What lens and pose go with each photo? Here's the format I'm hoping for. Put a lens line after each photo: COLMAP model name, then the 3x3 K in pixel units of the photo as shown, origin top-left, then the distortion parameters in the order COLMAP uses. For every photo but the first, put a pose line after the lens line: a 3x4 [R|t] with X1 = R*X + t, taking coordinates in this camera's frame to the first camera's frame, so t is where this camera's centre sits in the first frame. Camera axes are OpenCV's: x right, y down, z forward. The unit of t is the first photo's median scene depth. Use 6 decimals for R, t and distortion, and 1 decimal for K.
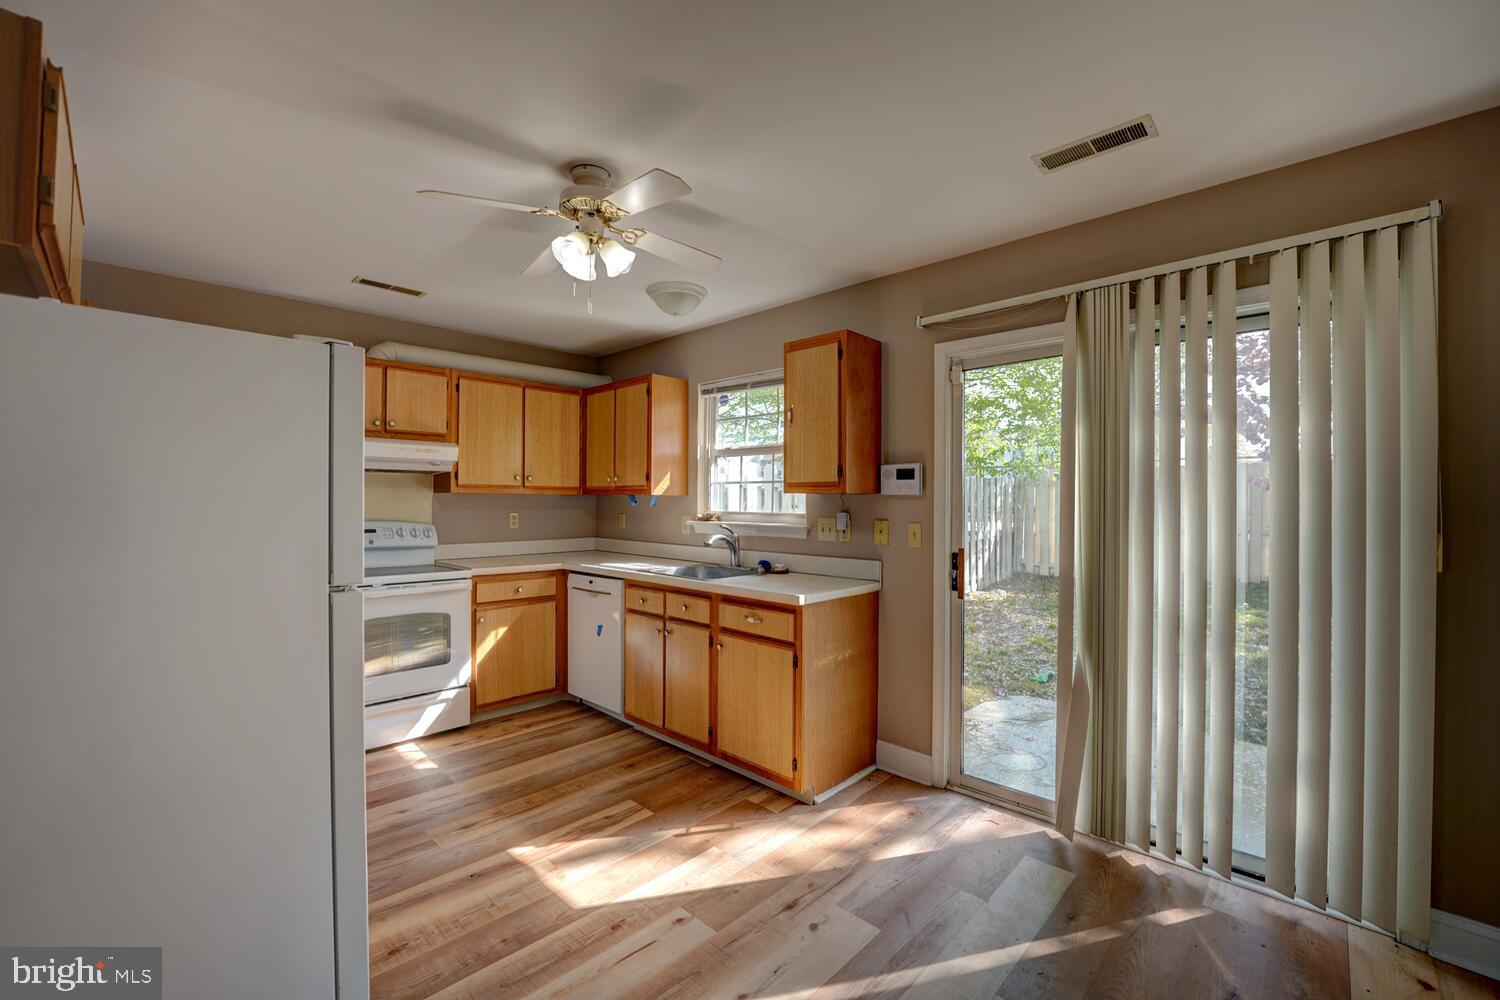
lens RADIAL K [[614.4, 0, 721.4], [0, 614.4, 497.2], [0, 0, 1]] dist [-0.027895, 0.002797]
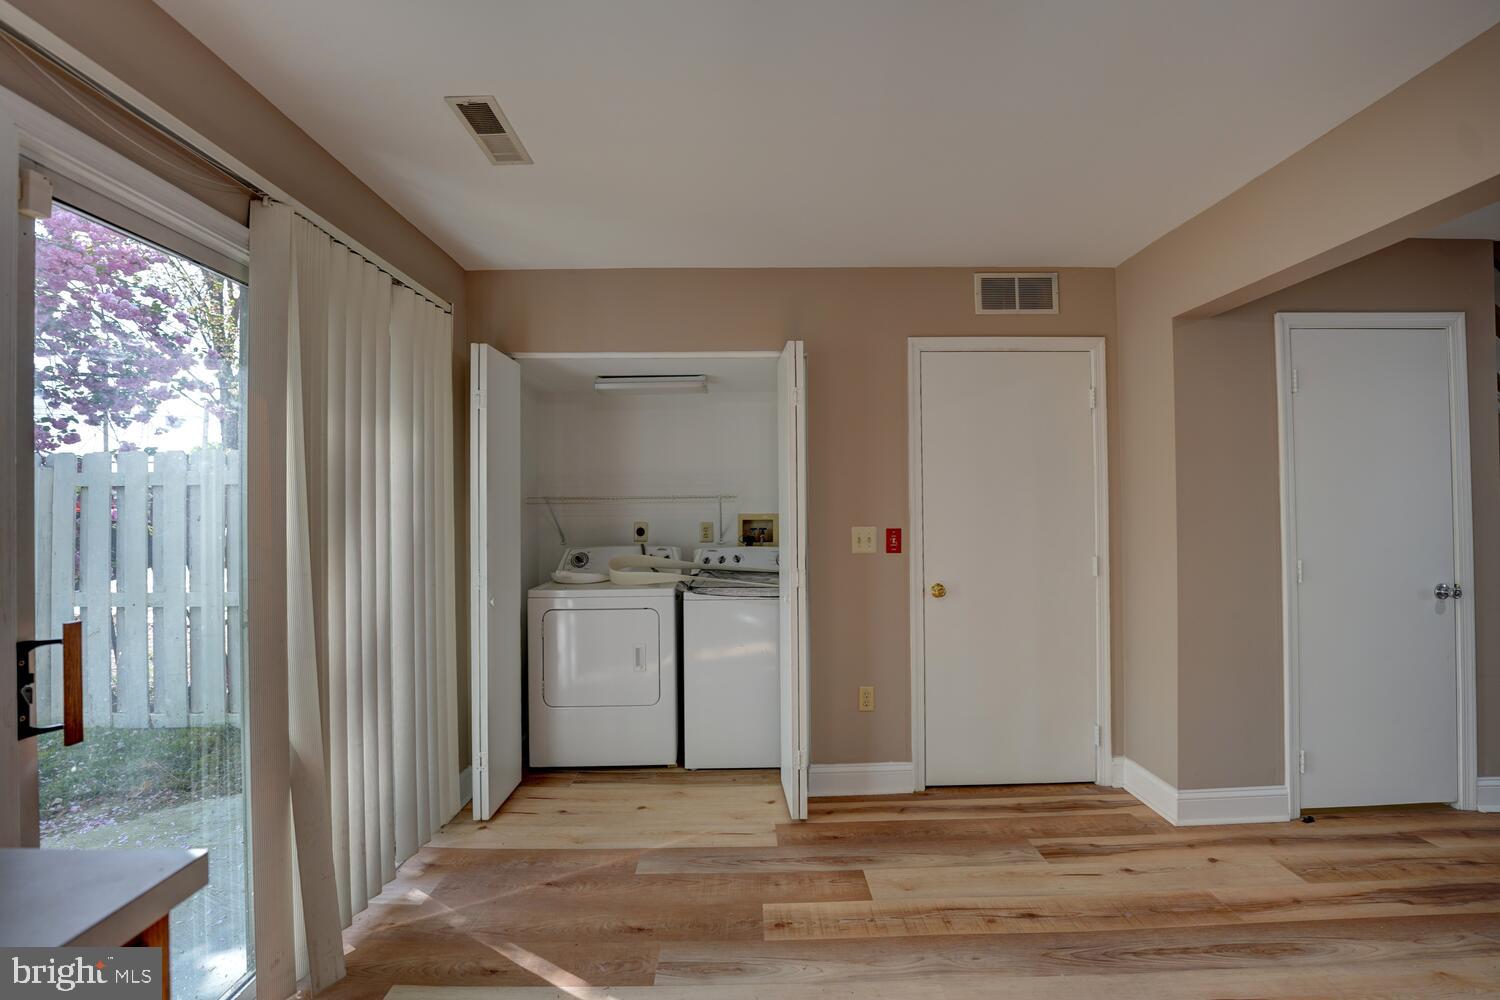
lens RADIAL K [[614.4, 0, 745.2], [0, 614.4, 499.4], [0, 0, 1]] dist [-0.027895, 0.002797]
pose [[-0.726480, 0.016746, 0.686983, -0.204743], [0.005414, 0.999811, -0.018646, 0.007092], [-0.687166, -0.009827, -0.726434, 0.843224]]
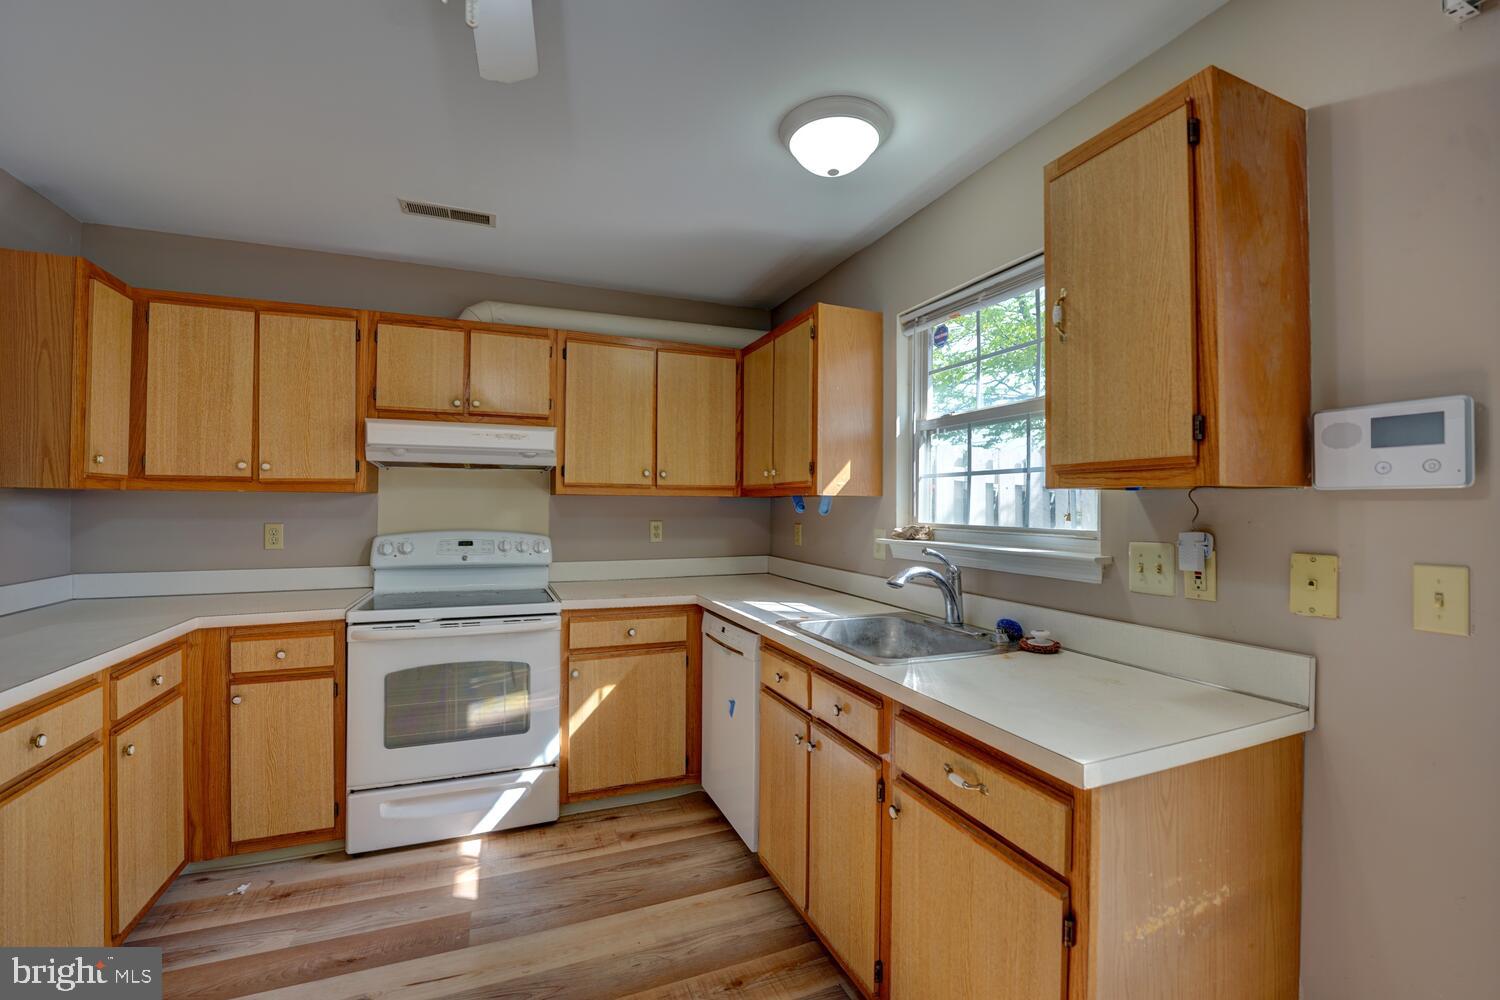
lens RADIAL K [[614.4, 0, 740.9], [0, 614.4, 500.1], [0, 0, 1]] dist [-0.027895, 0.002797]
pose [[0.925699, -0.003136, -0.378247, 0.062009], [0.001112, 0.999984, -0.005570, 0.004512], [0.378259, 0.004735, 0.925688, 0.480424]]
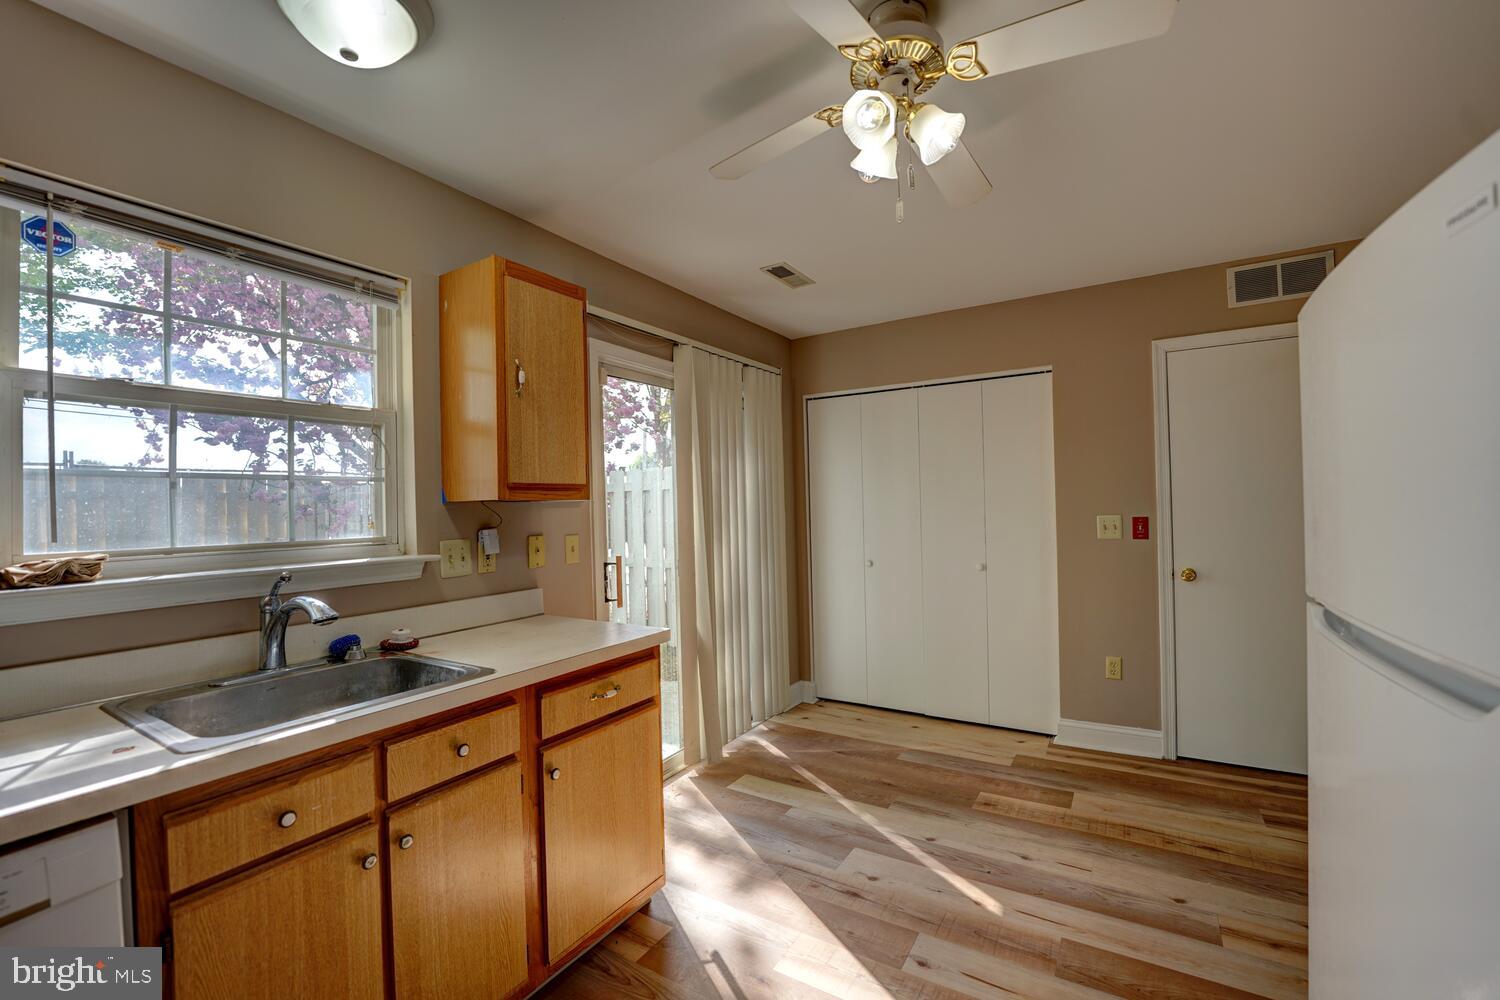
lens RADIAL K [[614.4, 0, 747.7], [0, 614.4, 493.9], [0, 0, 1]] dist [-0.027895, 0.002797]
pose [[-0.242492, 0.022902, 0.969883, -0.542167], [0.018753, 0.999645, -0.018916, 0.004056], [-0.969972, 0.013601, -0.242836, 0.891393]]
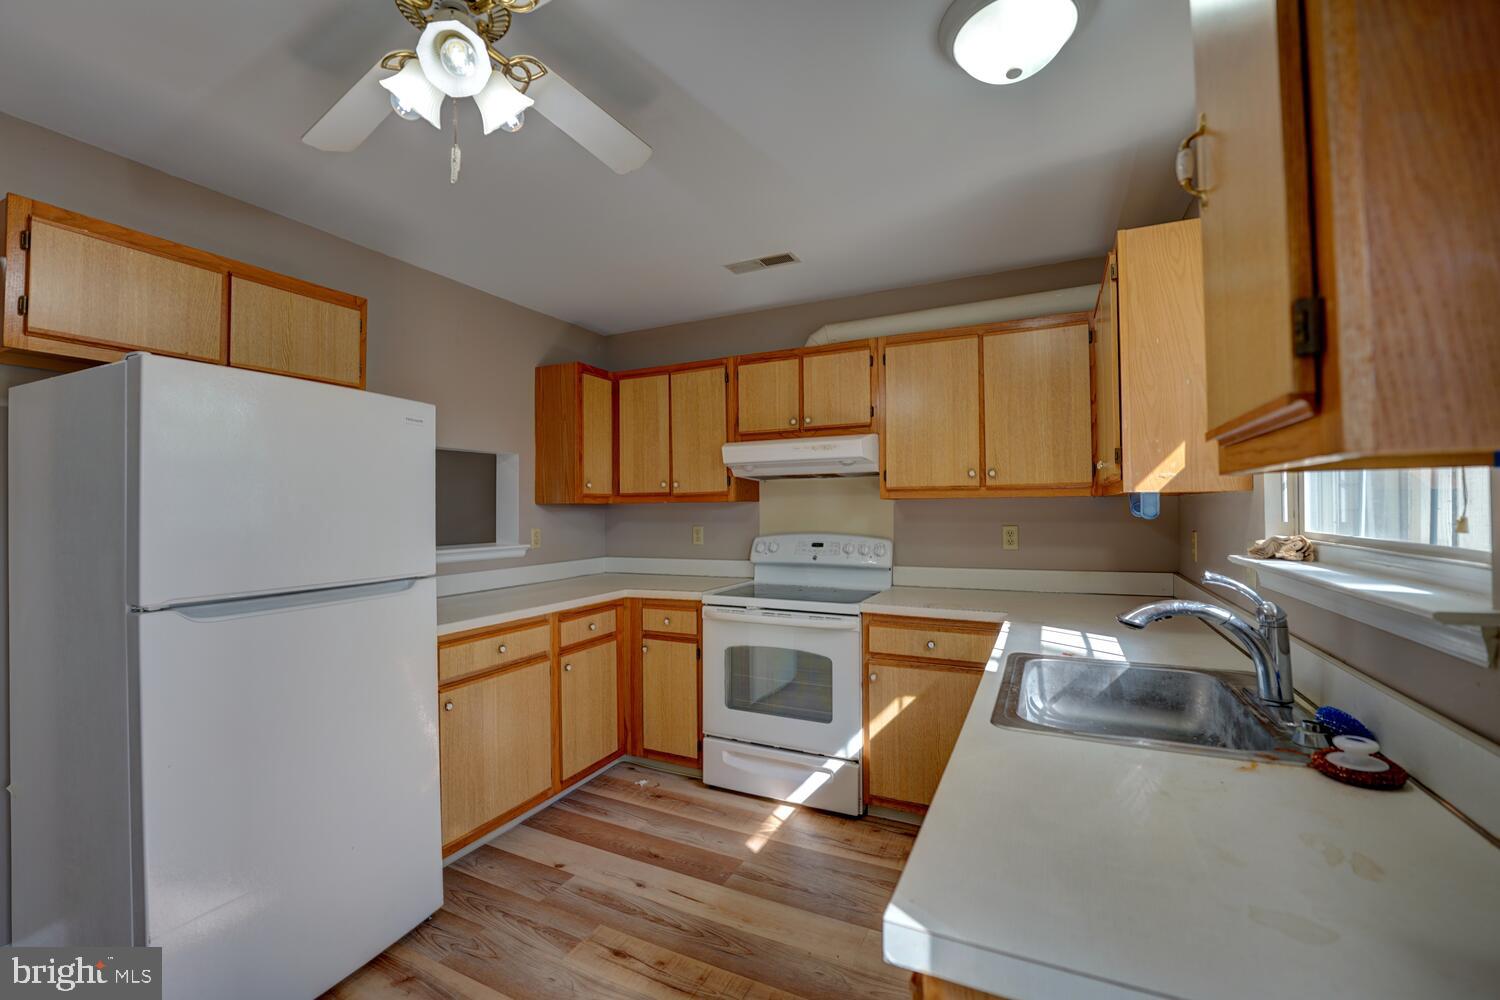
lens RADIAL K [[614.4, 0, 743.4], [0, 614.4, 499.9], [0, 0, 1]] dist [-0.027895, 0.002797]
pose [[0.337646, -0.022630, -0.941001, 0.268637], [0.016373, 0.999701, -0.018167, 0.005325], [0.941131, -0.009273, 0.337915, 0.714255]]
